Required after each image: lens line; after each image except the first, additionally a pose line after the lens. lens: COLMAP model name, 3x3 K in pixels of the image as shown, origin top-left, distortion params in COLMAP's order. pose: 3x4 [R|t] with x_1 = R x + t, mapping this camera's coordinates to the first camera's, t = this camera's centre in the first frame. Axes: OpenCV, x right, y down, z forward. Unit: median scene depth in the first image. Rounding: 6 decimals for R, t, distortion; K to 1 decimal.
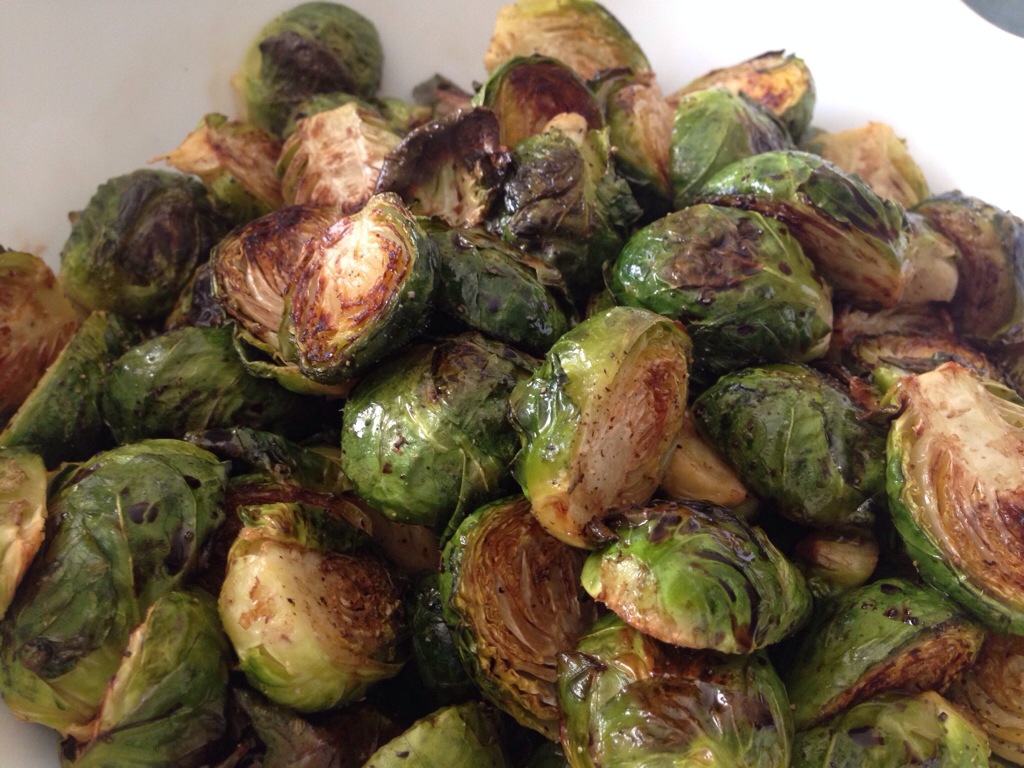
lens RADIAL K [[978.5, 0, 512.6], [0, 978.5, 383.1], [0, 0, 1]] dist [0.004470, 0.000000]
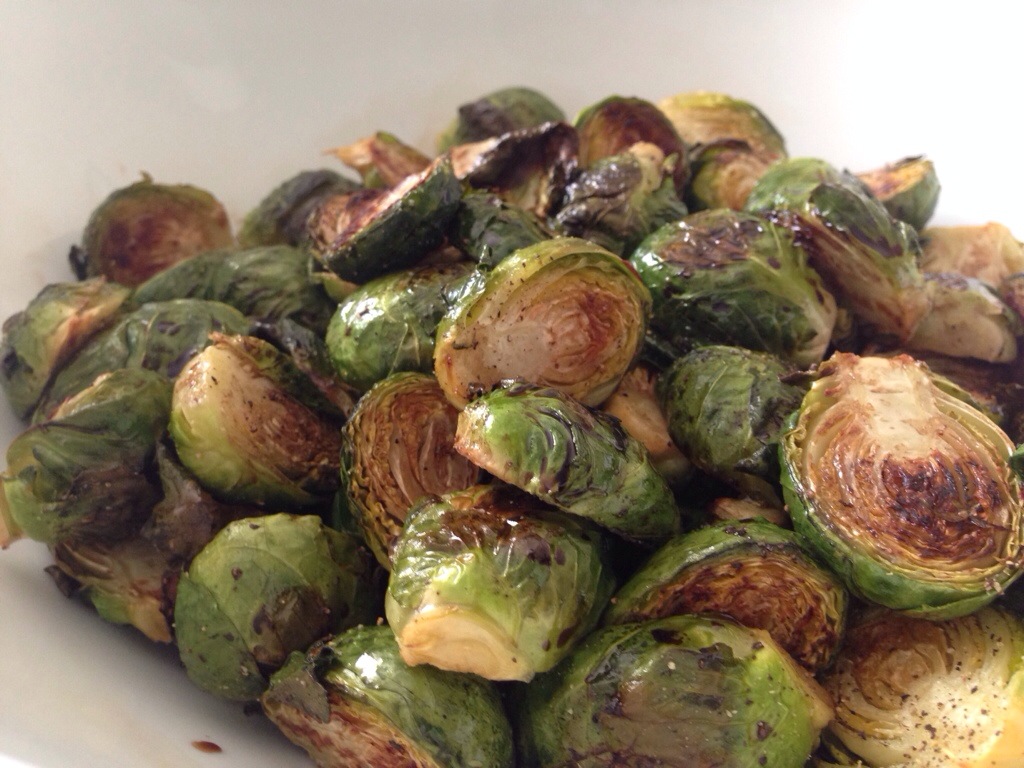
lens RADIAL K [[978.5, 0, 510.6], [0, 978.5, 383.6], [0, 0, 1]] dist [0.004470, 0.000000]
pose [[0.918886, 0.178533, -0.351816, 0.416023], [-0.258325, 0.946275, -0.194506, 0.284234], [0.298189, 0.269612, 0.915638, -0.004310]]
